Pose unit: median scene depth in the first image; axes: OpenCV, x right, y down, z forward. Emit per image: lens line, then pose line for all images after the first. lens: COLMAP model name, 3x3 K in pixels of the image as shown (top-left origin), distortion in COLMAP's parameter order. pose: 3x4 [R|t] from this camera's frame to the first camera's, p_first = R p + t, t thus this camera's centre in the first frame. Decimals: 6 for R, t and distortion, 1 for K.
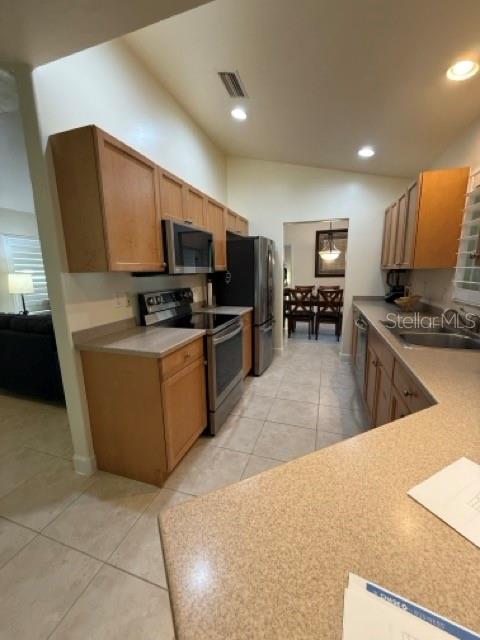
lens RADIAL K [[256.0, 0, 239.2], [0, 256.0, 322.8], [0, 0, 1]] dist [-0.000657, -0.000268]
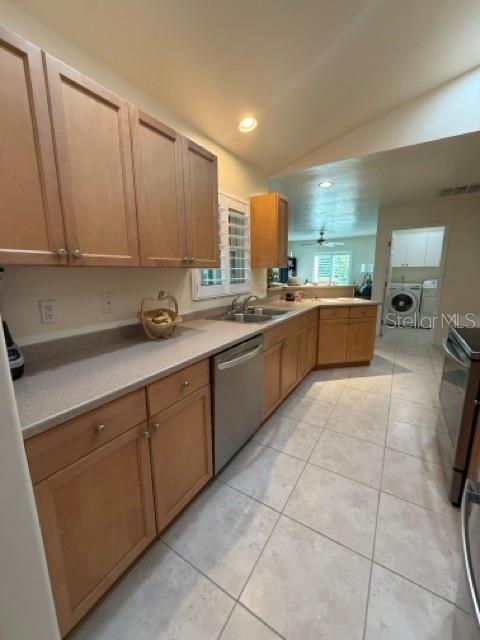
lens RADIAL K [[256.0, 0, 240.5], [0, 256.0, 316.9], [0, 0, 1]] dist [-0.000657, -0.000268]
pose [[-0.972835, -0.010392, 0.231265, 0.323445], [0.074169, 0.932340, 0.353894, -0.294150], [-0.219296, 0.361433, -0.906243, 1.492769]]
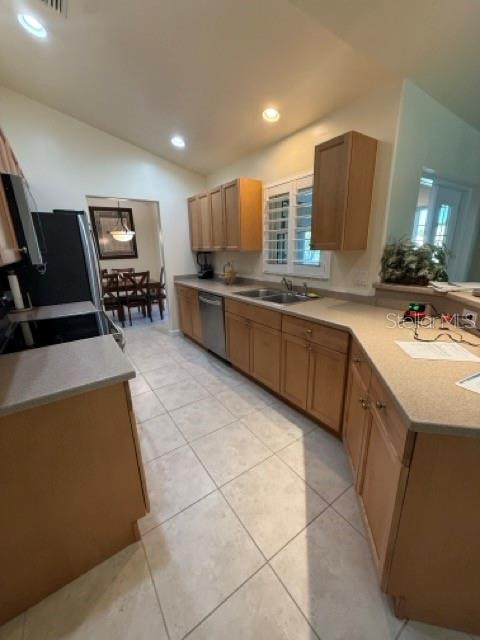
lens RADIAL K [[256.0, 0, 242.5], [0, 256.0, 321.5], [0, 0, 1]] dist [-0.000657, -0.000268]
pose [[0.593357, -0.225847, 0.772607, -0.352195], [0.170368, 0.973323, 0.153678, -0.046259], [-0.786704, 0.040441, 0.616005, 0.145637]]
